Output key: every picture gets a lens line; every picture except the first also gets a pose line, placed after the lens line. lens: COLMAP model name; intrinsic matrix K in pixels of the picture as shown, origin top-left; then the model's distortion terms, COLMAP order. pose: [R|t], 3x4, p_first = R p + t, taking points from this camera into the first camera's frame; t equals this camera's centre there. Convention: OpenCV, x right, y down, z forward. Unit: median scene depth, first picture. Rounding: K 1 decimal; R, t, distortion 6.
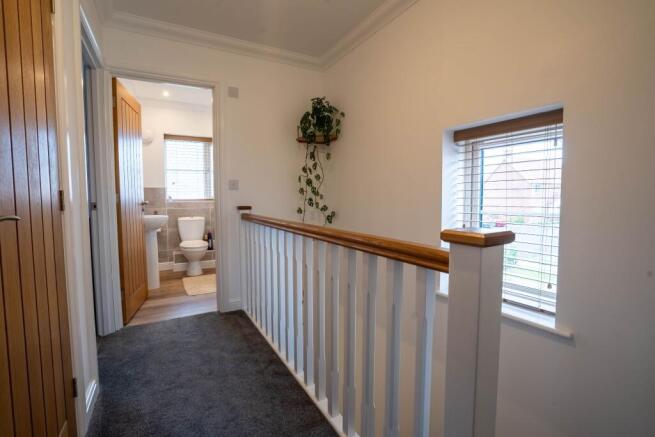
lens RADIAL K [[305.0, 0, 329.7], [0, 305.0, 218.5], [0, 0, 1]] dist [-0.021039, 0.000995]
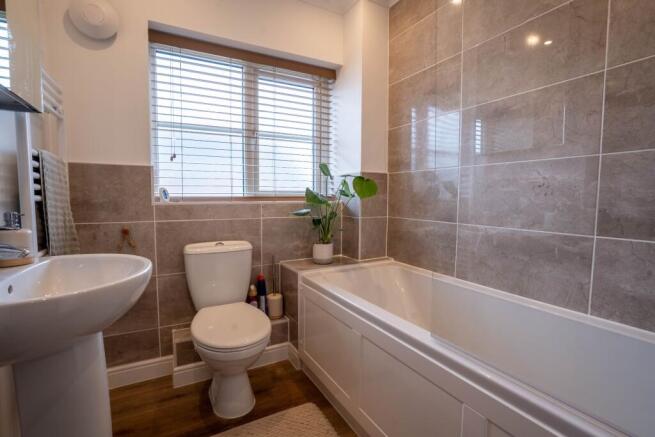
lens RADIAL K [[305.0, 0, 326.0], [0, 305.0, 217.6], [0, 0, 1]] dist [-0.021039, 0.000995]
pose [[0.999912, 0.007518, -0.010945, -0.314136], [-0.007454, 0.999955, 0.005859, -0.040495], [0.010989, -0.005777, 0.999923, 0.611995]]
